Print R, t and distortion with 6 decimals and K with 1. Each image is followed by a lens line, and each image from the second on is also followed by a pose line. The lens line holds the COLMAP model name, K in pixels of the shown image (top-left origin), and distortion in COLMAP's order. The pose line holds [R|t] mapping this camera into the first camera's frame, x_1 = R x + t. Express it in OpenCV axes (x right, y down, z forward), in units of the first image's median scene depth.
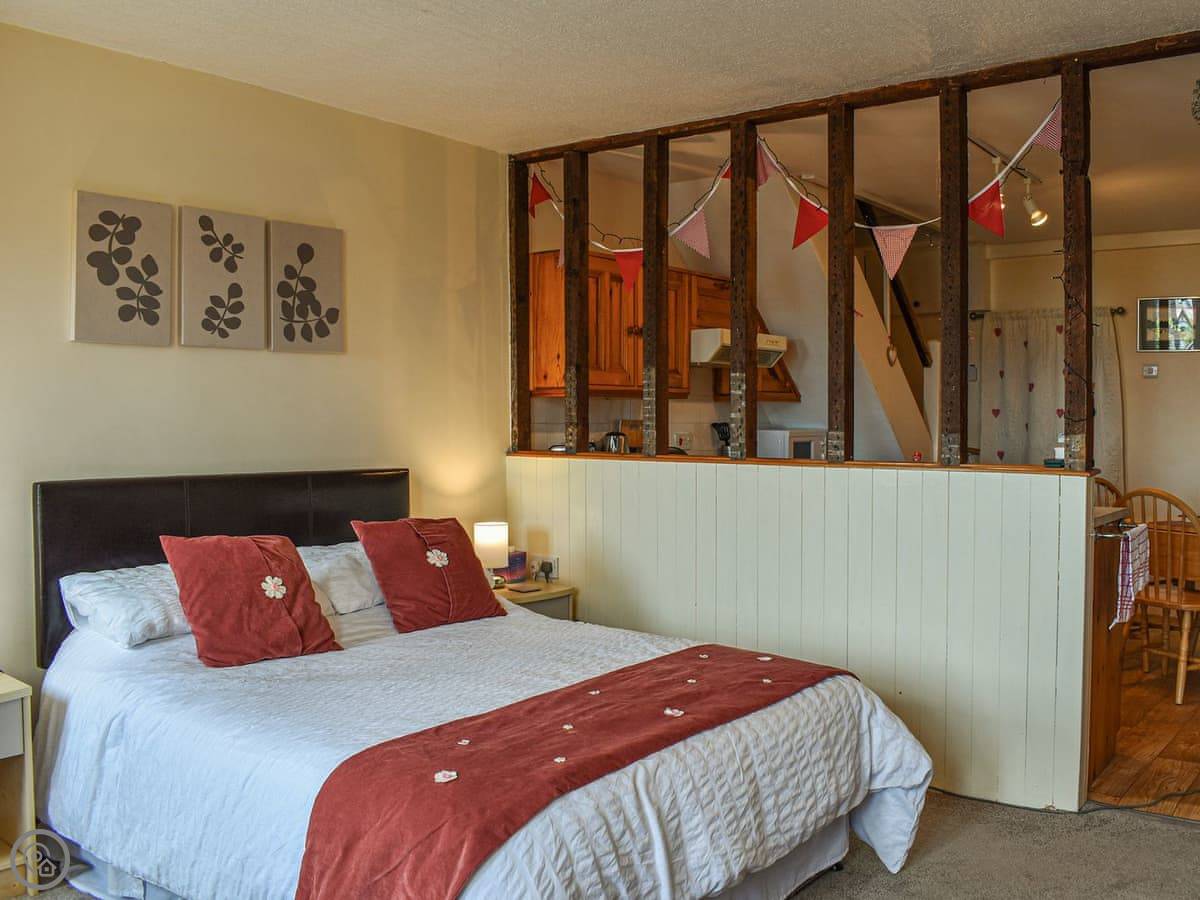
lens RADIAL K [[1091.8, 0, 604.9], [0, 1091.8, 451.6], [0, 0, 1]] dist [-0.106999, 0.000000]
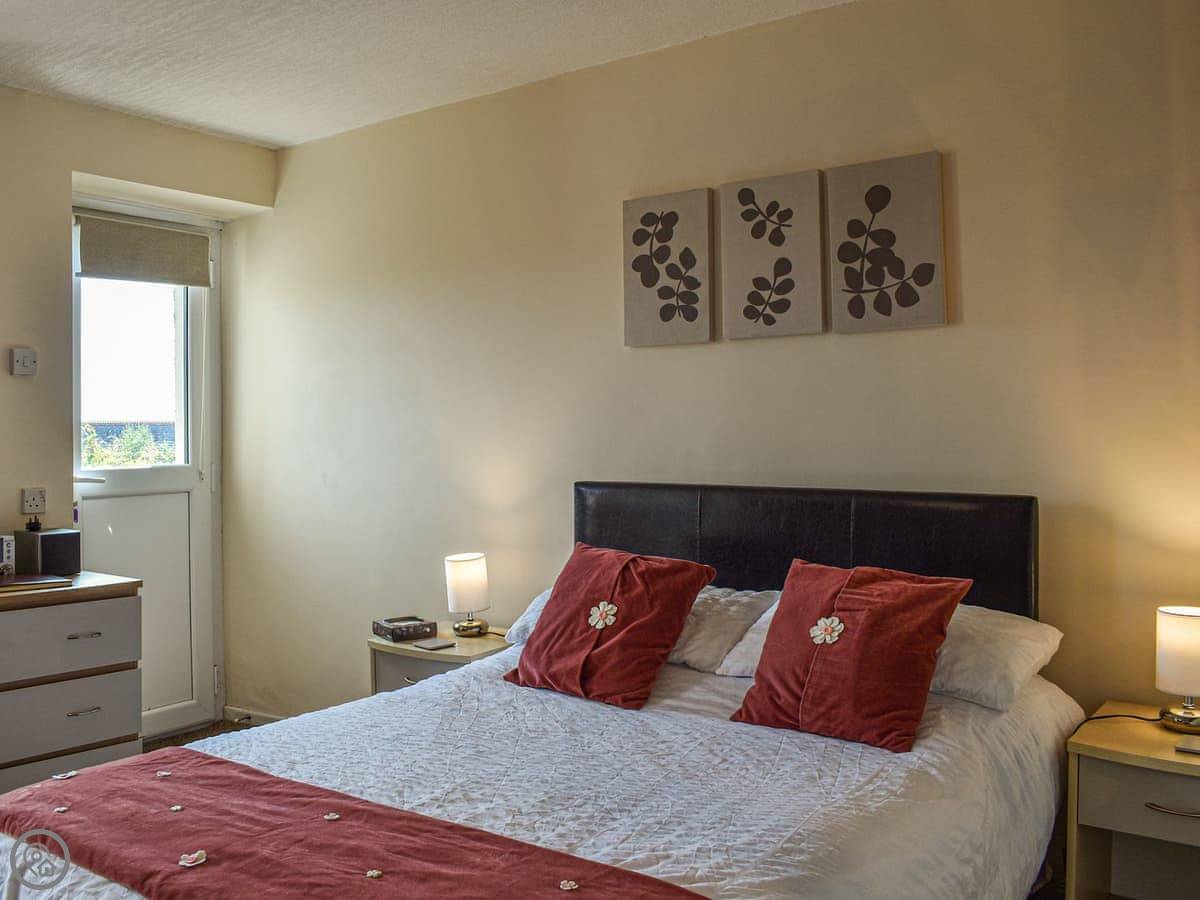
lens RADIAL K [[1091.8, 0, 606.9], [0, 1091.8, 440.3], [0, 0, 1]] dist [-0.106999, 0.000000]
pose [[0.035863, 0.014145, -0.999257, 0.503595], [-0.016073, 0.999779, 0.013575, -0.024686], [0.999227, 0.015574, 0.036082, 0.848690]]
